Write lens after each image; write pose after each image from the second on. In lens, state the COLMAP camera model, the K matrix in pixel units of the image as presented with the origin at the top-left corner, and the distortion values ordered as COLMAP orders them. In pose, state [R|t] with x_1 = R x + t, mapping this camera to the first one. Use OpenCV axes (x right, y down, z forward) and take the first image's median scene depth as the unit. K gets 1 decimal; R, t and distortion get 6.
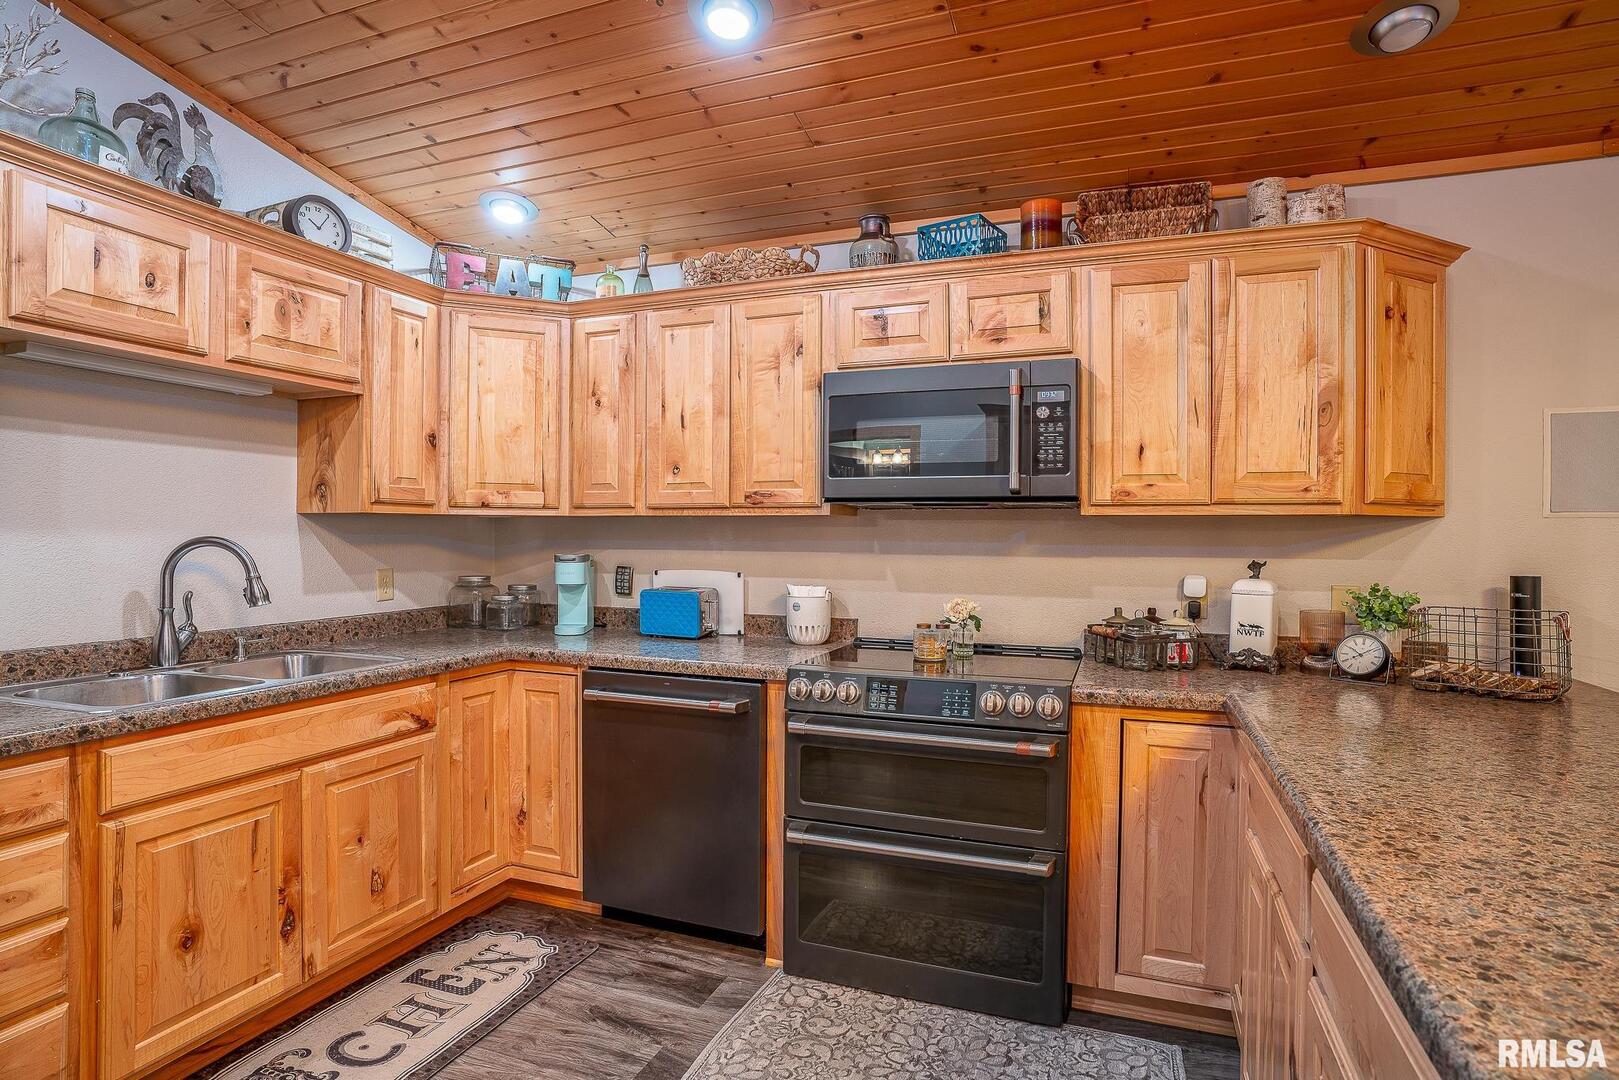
lens RADIAL K [[826.1, 0, 811.1], [0, 826.1, 540.1], [0, 0, 1]] dist [-0.001858, -0.000269]
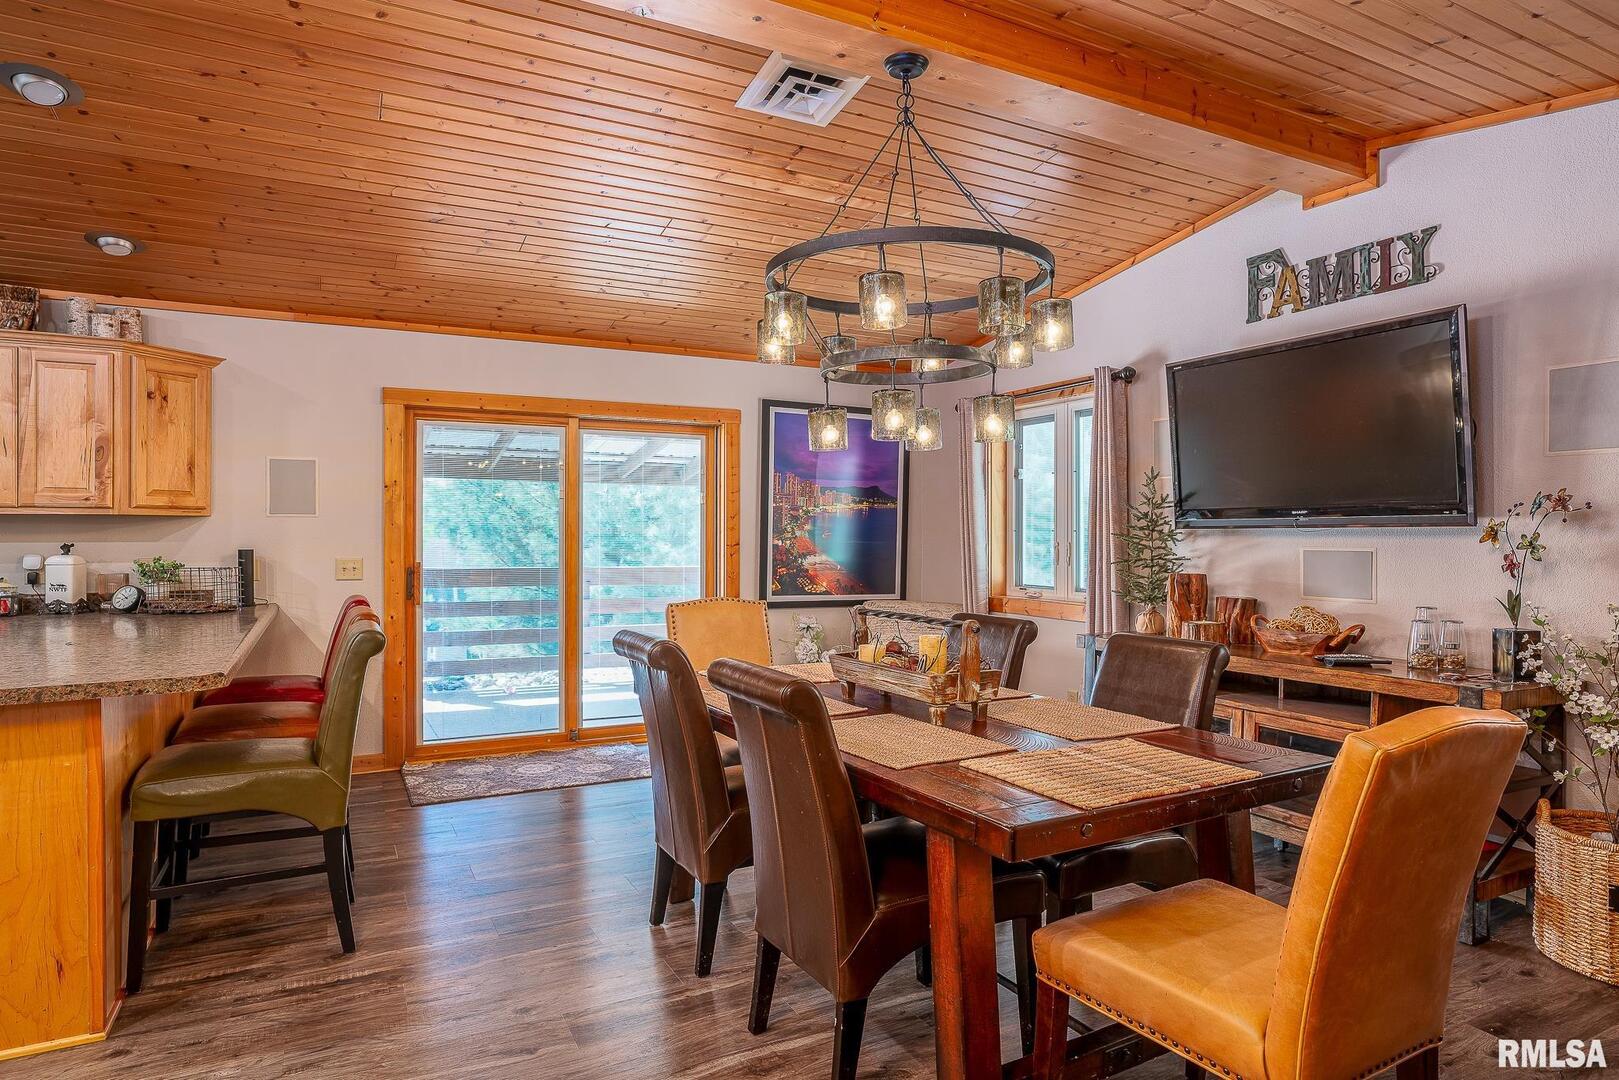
lens RADIAL K [[897.8, 0, 808.4], [0, 897.8, 536.6], [0, 0, 1]] dist [-0.005841, -0.001201]
pose [[0.680087, -0.012952, 0.733017, 0.266606], [0.010261, 0.999914, 0.008147, 0.012784], [-0.733059, 0.001981, 0.680162, -1.215529]]
